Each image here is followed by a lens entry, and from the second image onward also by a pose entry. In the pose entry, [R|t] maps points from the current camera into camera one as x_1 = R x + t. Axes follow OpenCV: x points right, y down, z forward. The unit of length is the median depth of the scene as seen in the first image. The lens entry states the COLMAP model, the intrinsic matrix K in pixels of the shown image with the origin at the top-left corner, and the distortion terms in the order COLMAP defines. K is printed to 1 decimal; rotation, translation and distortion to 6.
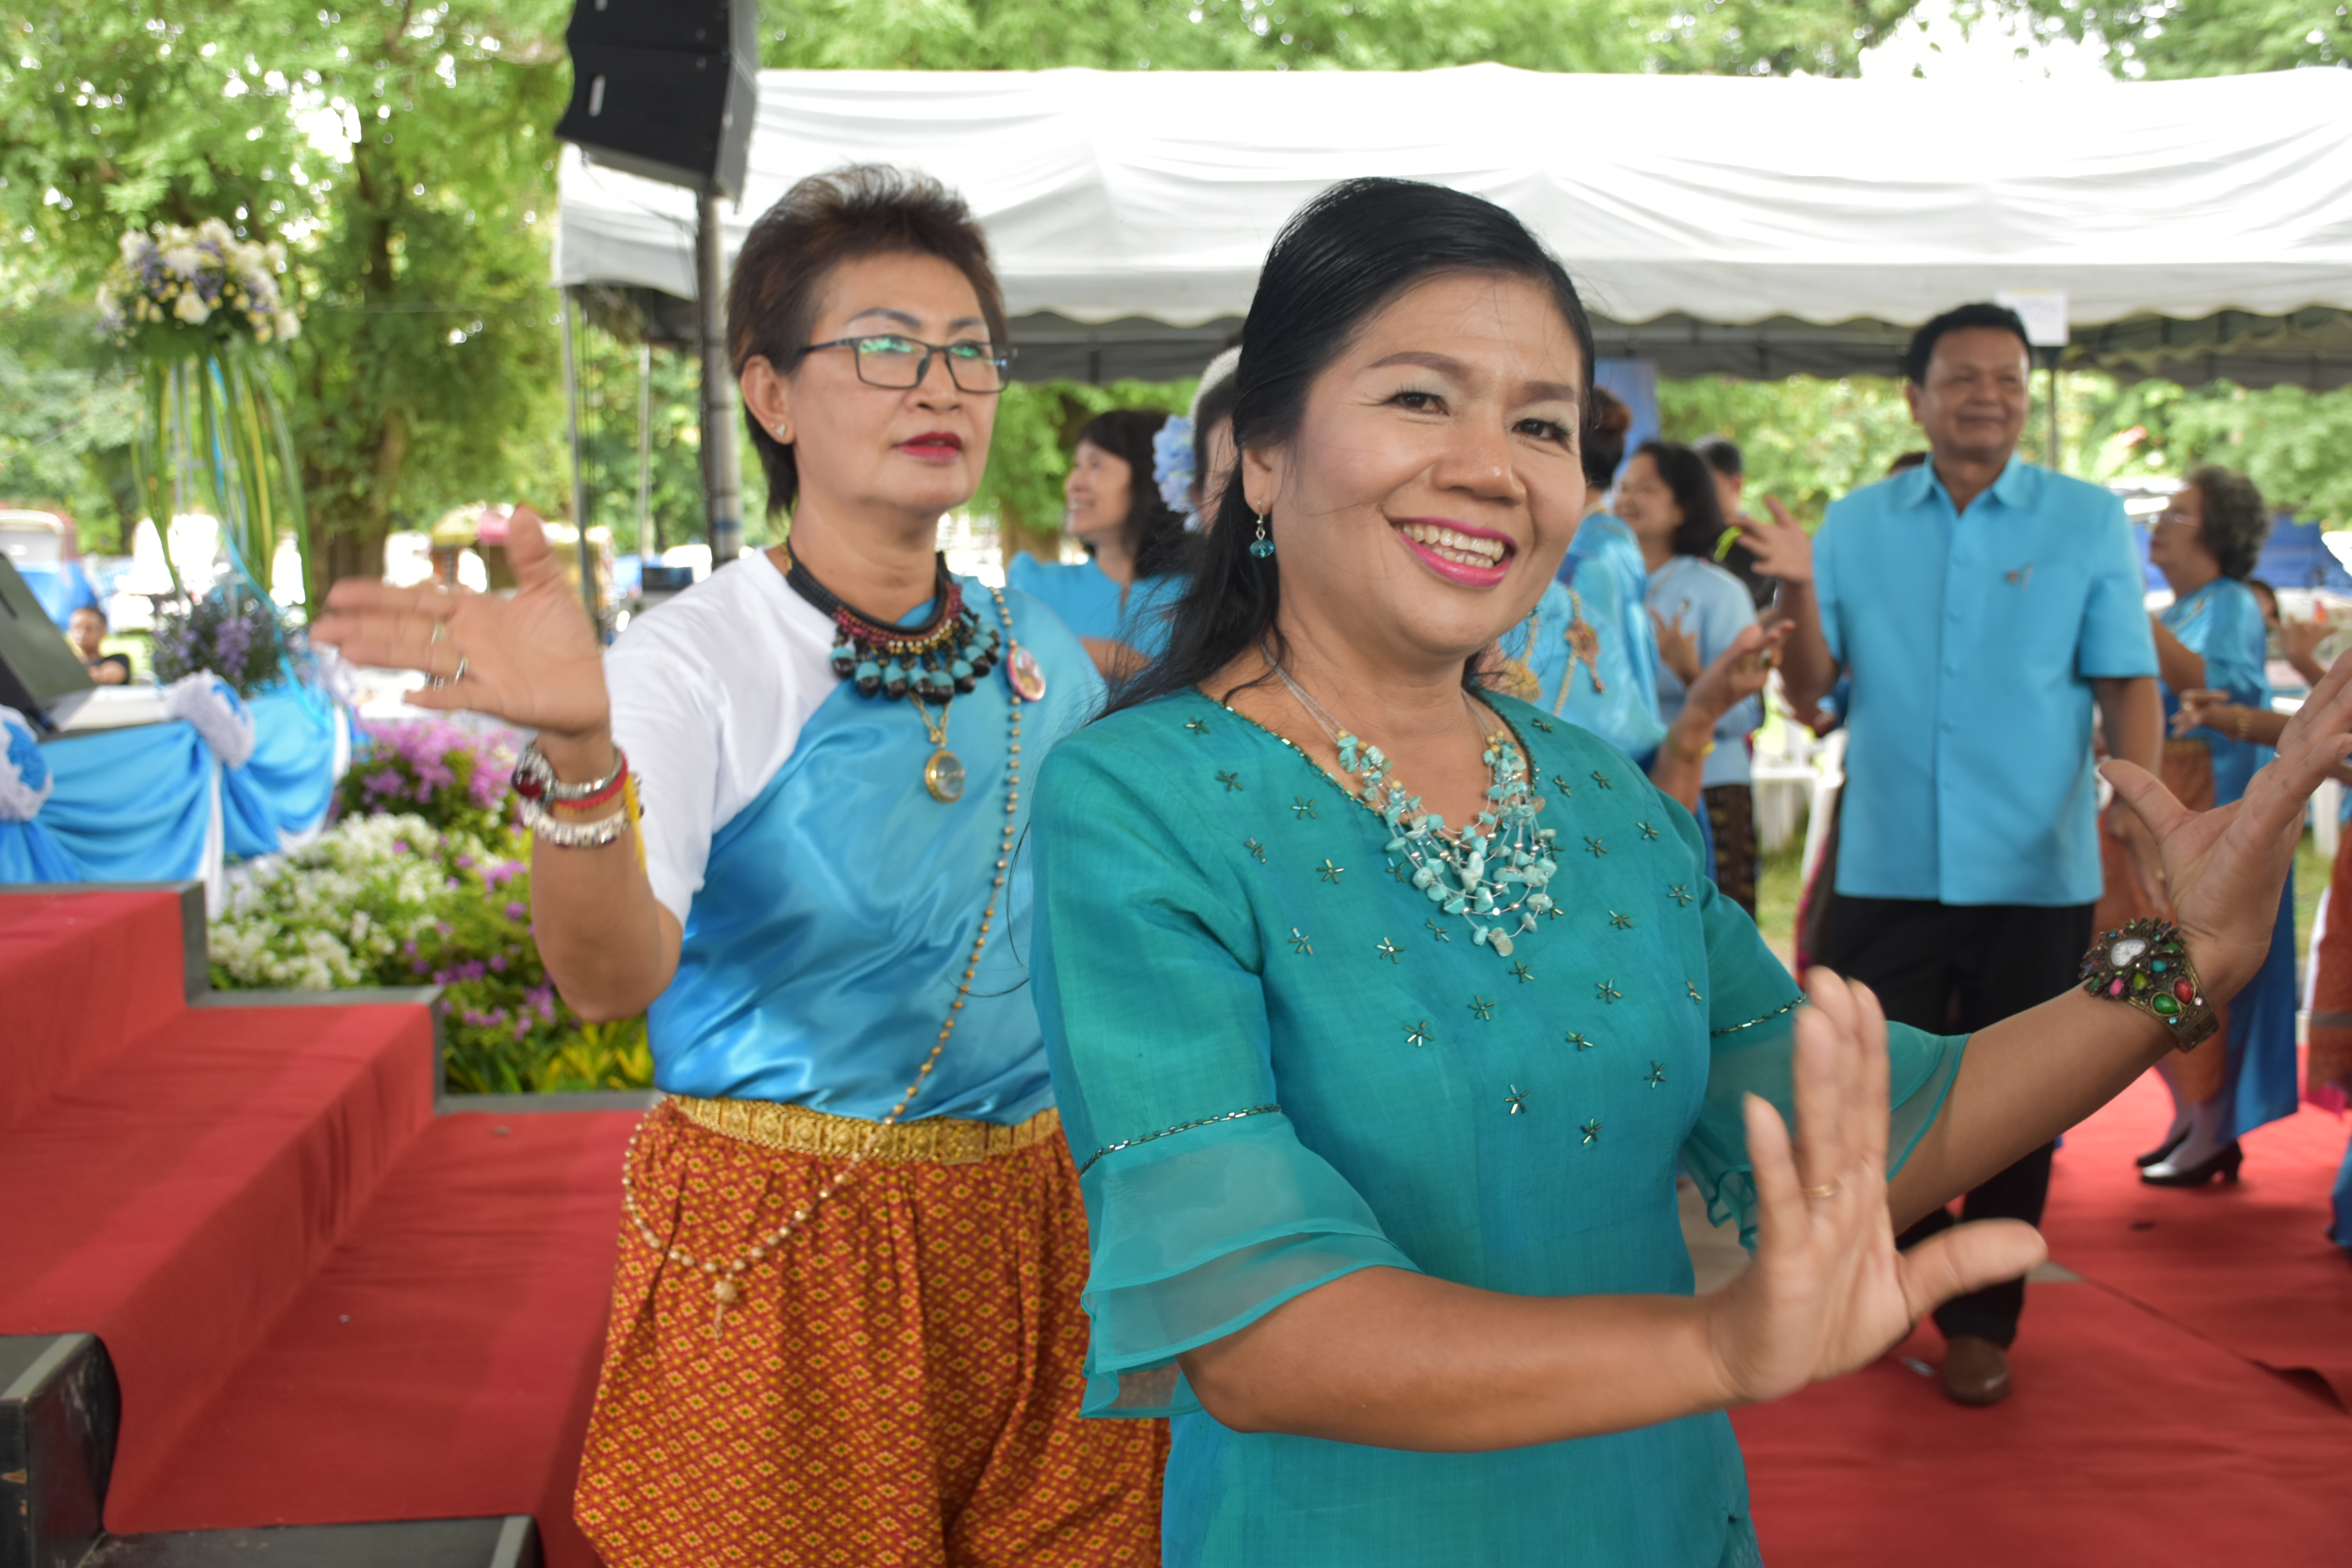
lens RADIAL K [[2532.5, 0, 1163.3], [0, 2532.5, 805.2], [0, 0, 1]] dist [0.008939, 0.000000]
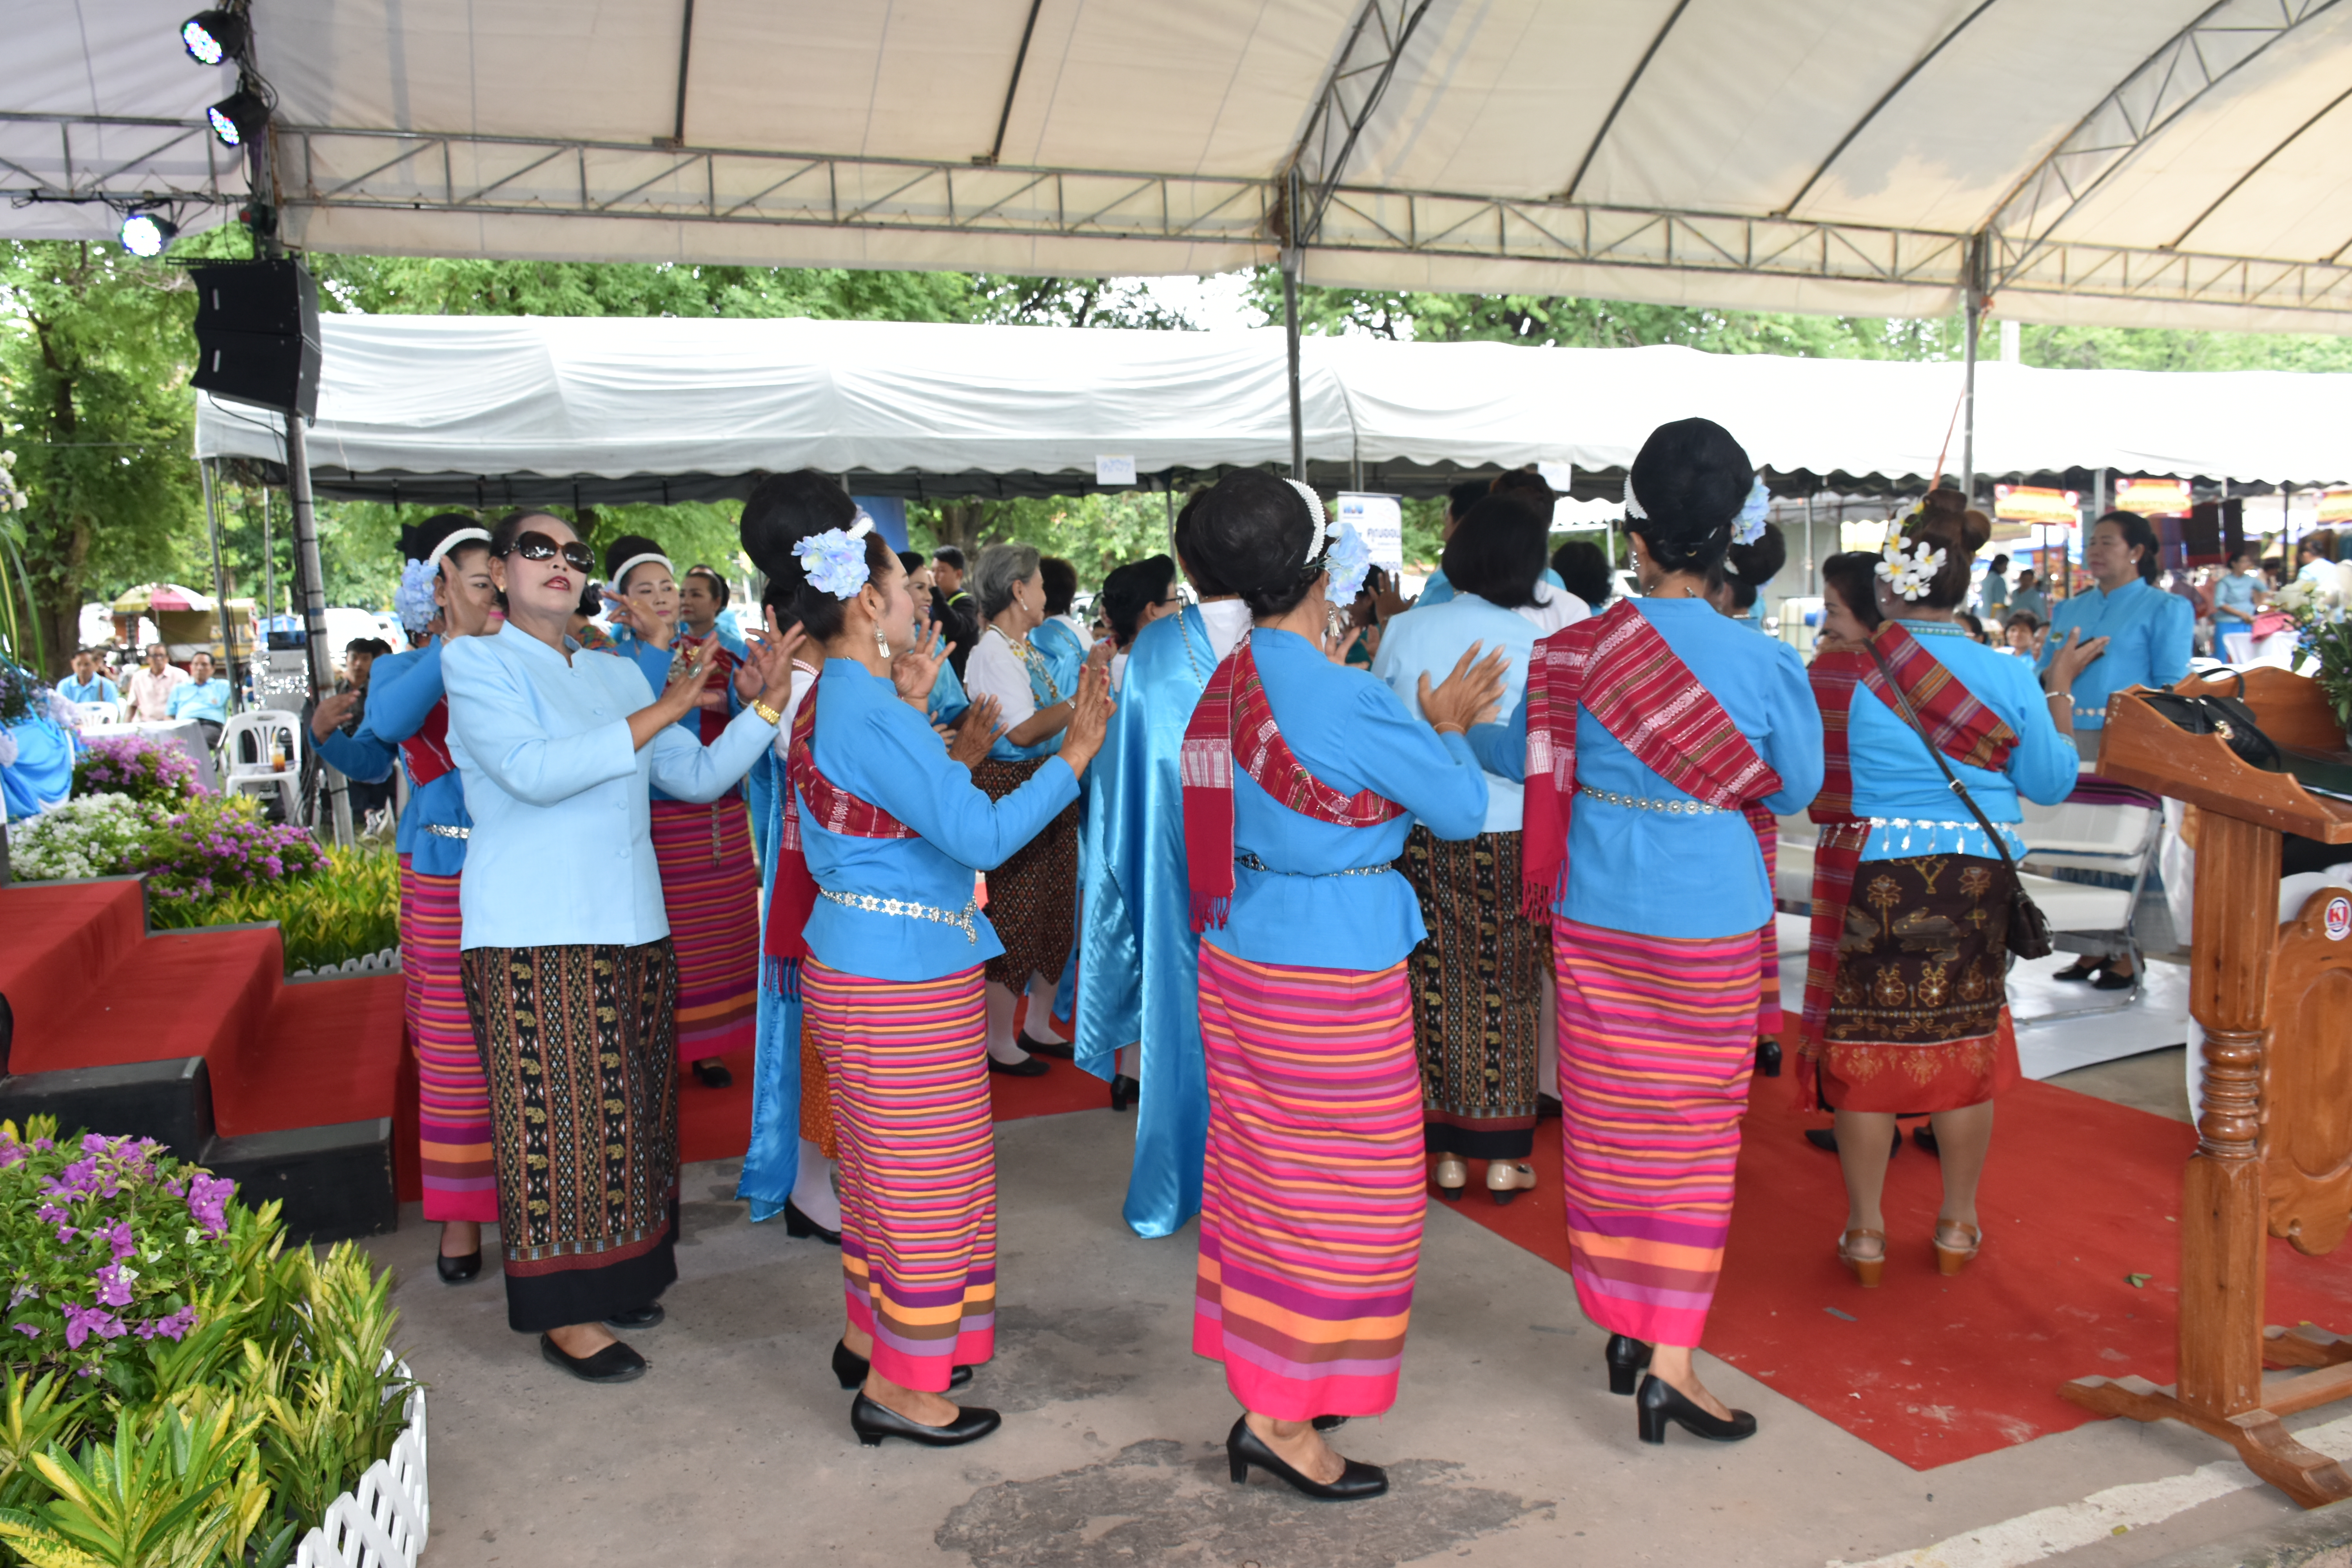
lens RADIAL K [[1779.4, 0, 1180.8], [0, 1779.4, 775.2], [0, 0, 1]] dist [-0.021710, -0.013039]
pose [[0.965064, -0.050185, 0.257162, 0.055004], [0.049198, 0.998736, 0.010273, 0.010004], [-0.257353, 0.002737, 0.966314, -0.205648]]
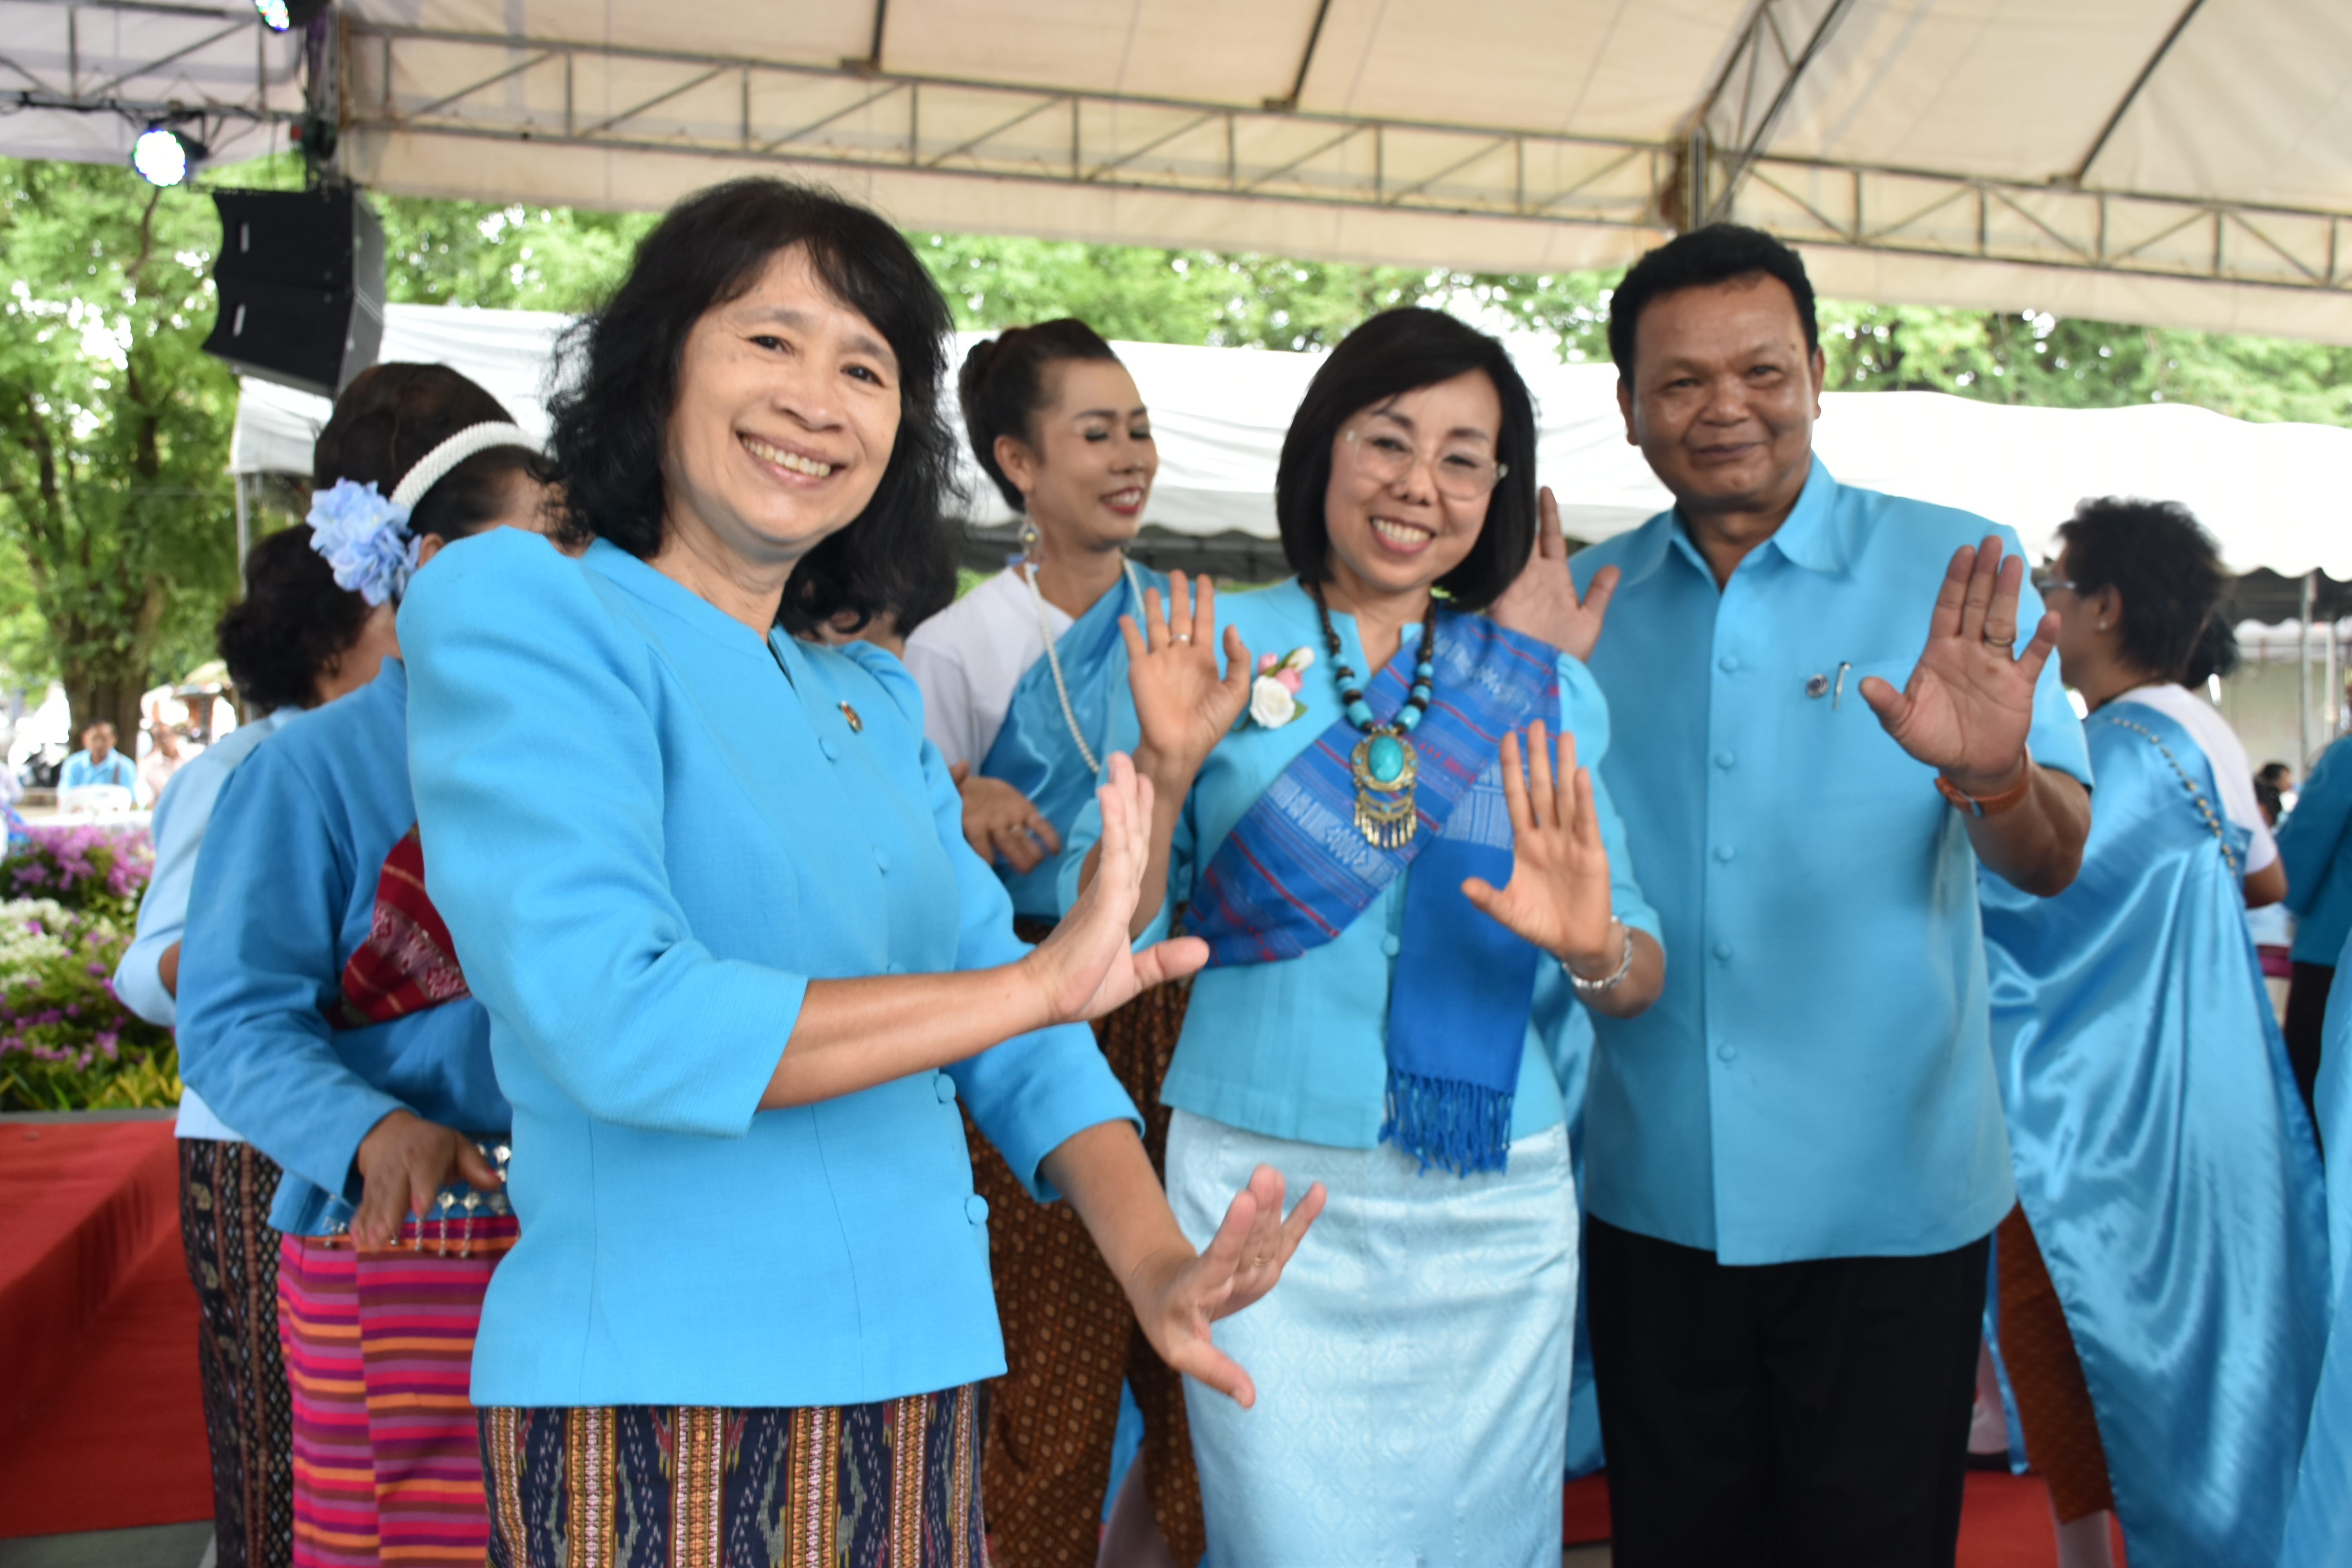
lens RADIAL K [[2096.5, 0, 1184.0], [0, 2096.5, 775.8], [0, 0, 1]] dist [-0.013973, 0.023855]
pose [[0.988361, 0.014855, 0.151402, 0.056033], [-0.003810, 0.997326, -0.072978, 0.010259], [-0.152081, 0.071552, 0.985775, -0.043943]]
